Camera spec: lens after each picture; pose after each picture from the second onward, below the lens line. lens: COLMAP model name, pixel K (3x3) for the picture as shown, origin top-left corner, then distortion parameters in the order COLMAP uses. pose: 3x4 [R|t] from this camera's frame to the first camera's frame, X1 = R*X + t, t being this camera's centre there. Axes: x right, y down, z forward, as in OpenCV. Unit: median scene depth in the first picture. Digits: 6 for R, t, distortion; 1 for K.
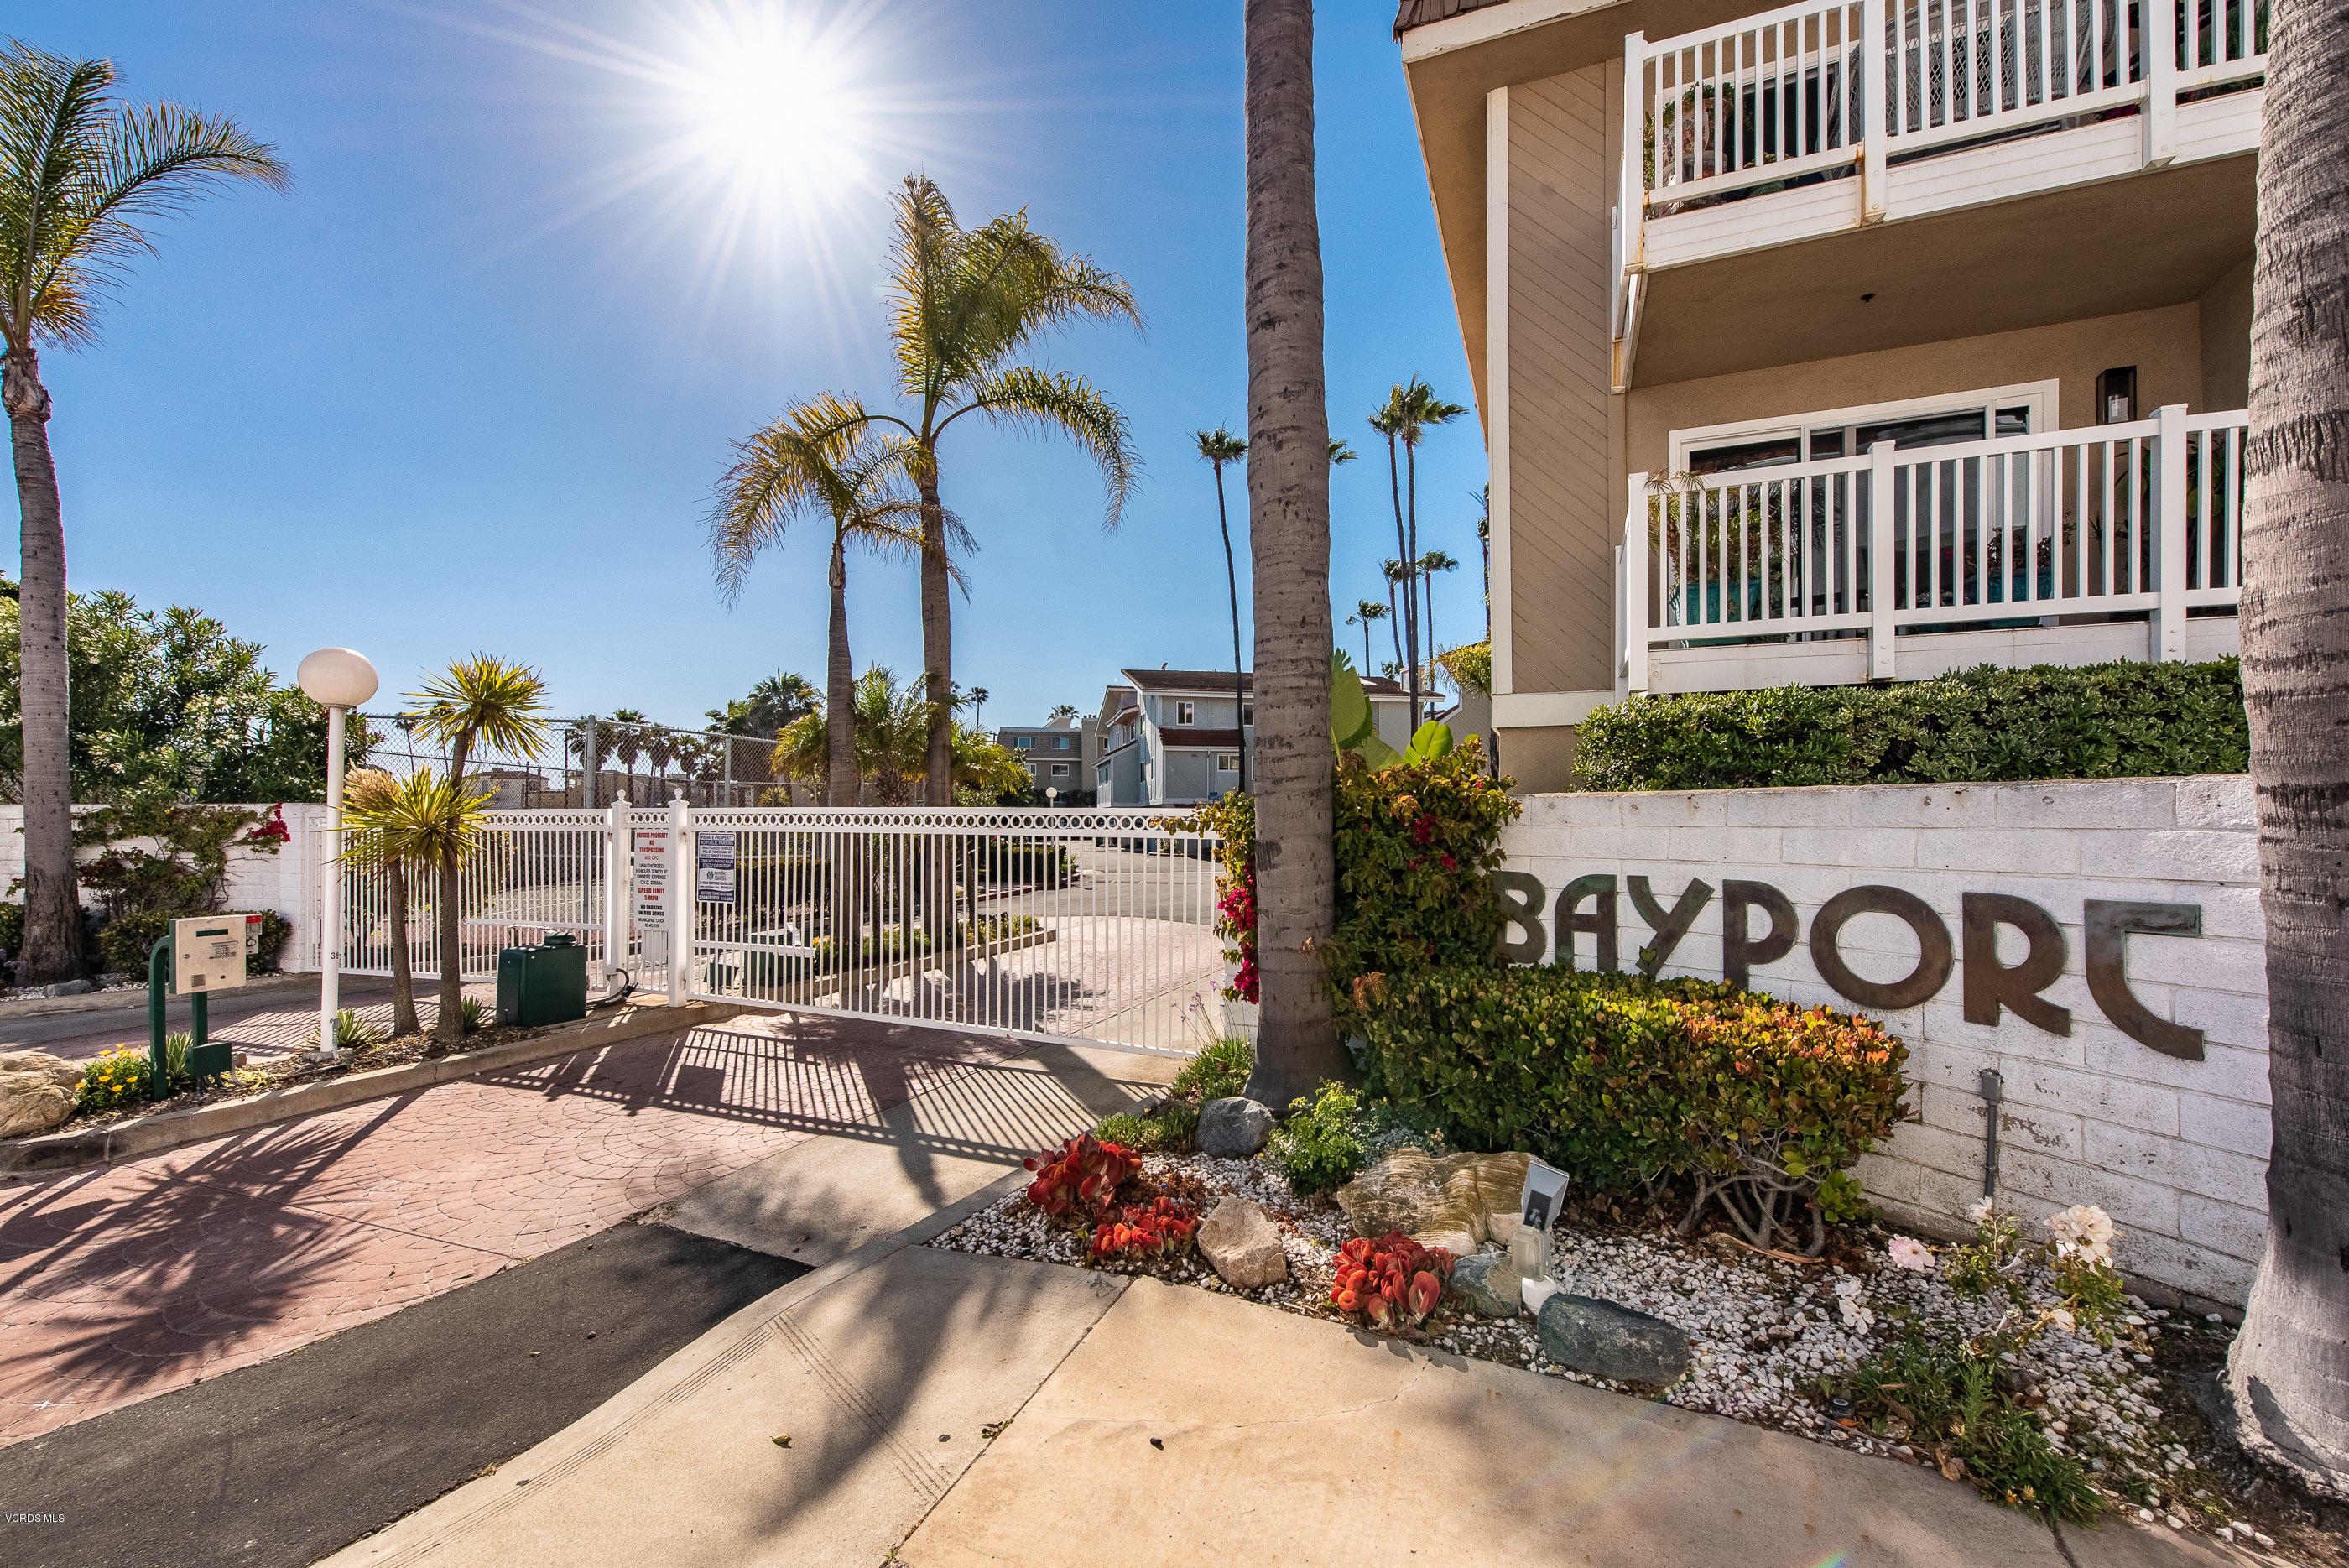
lens RADIAL K [[969.8, 0, 1177.5], [0, 969.8, 822.9], [0, 0, 1]] dist [0.000051, -0.000067]
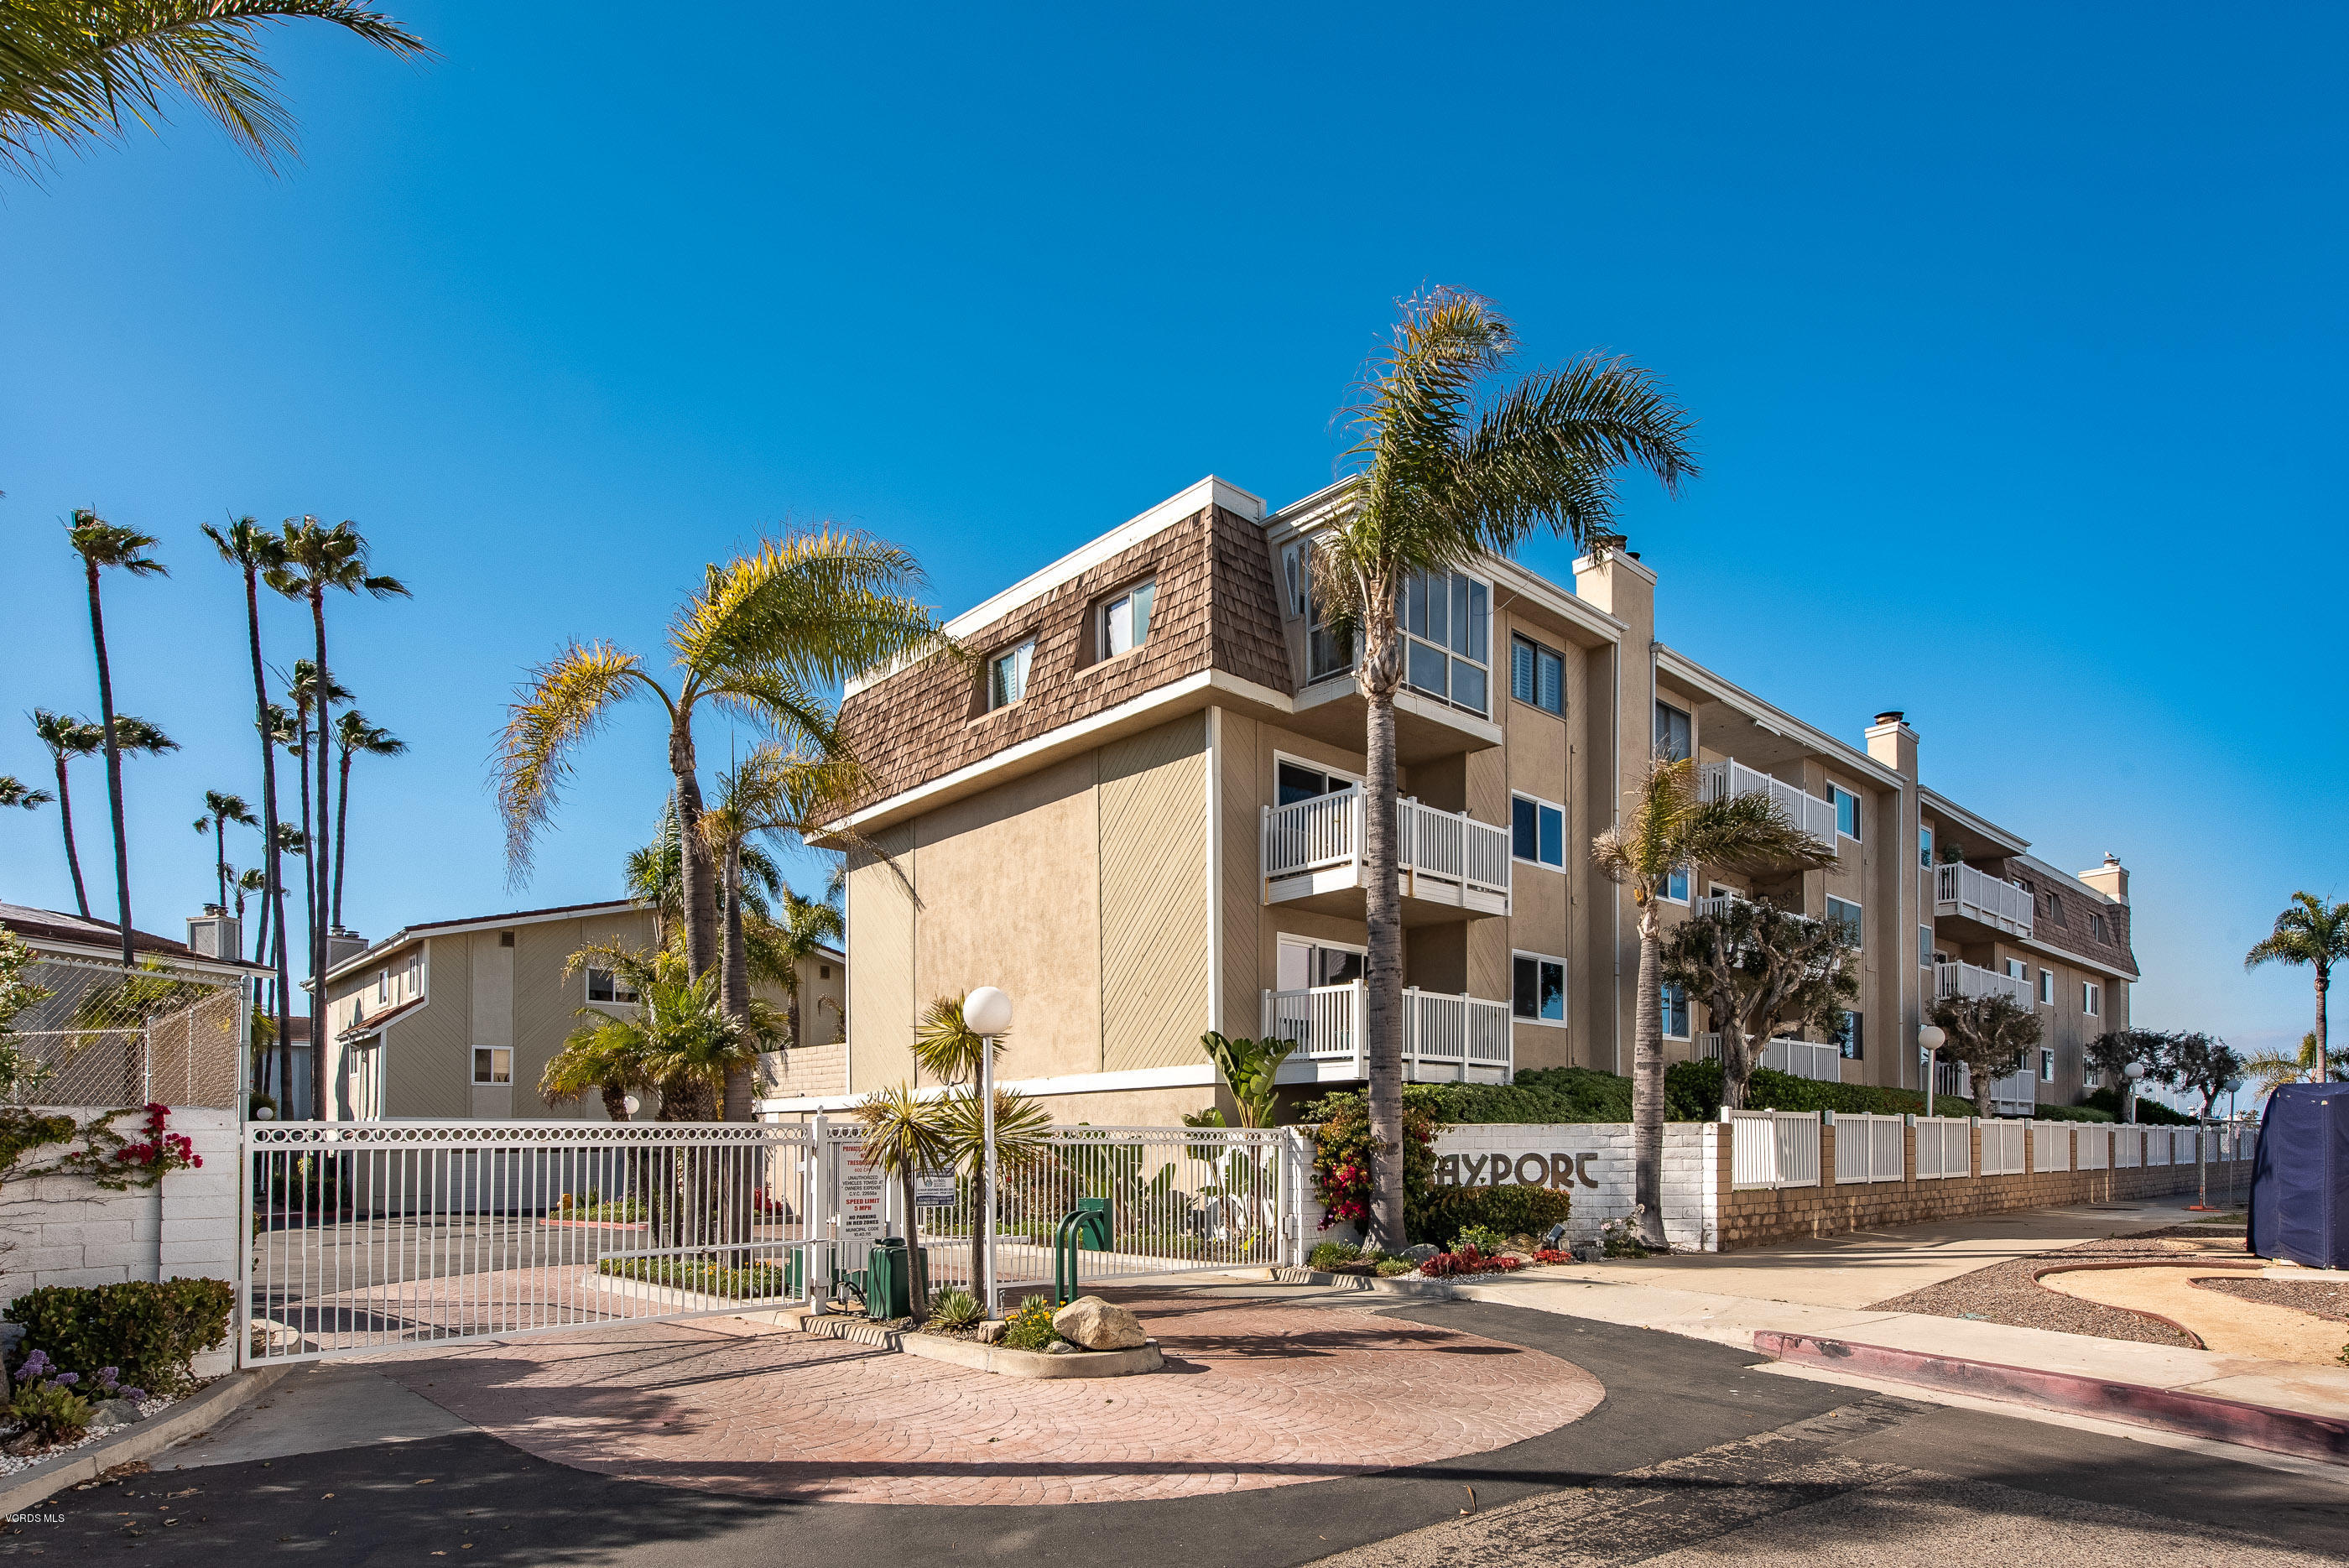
lens RADIAL K [[1205.6, 0, 1174.5], [0, 1205.6, 784.0], [0, 0, 1]] dist [-0.036017, -0.000055]
pose [[0.494669, 0.234300, 0.836902, -3.407120], [0.001398, 0.962758, -0.270361, -0.048350], [-0.869080, 0.134910, 0.475919, -0.156021]]
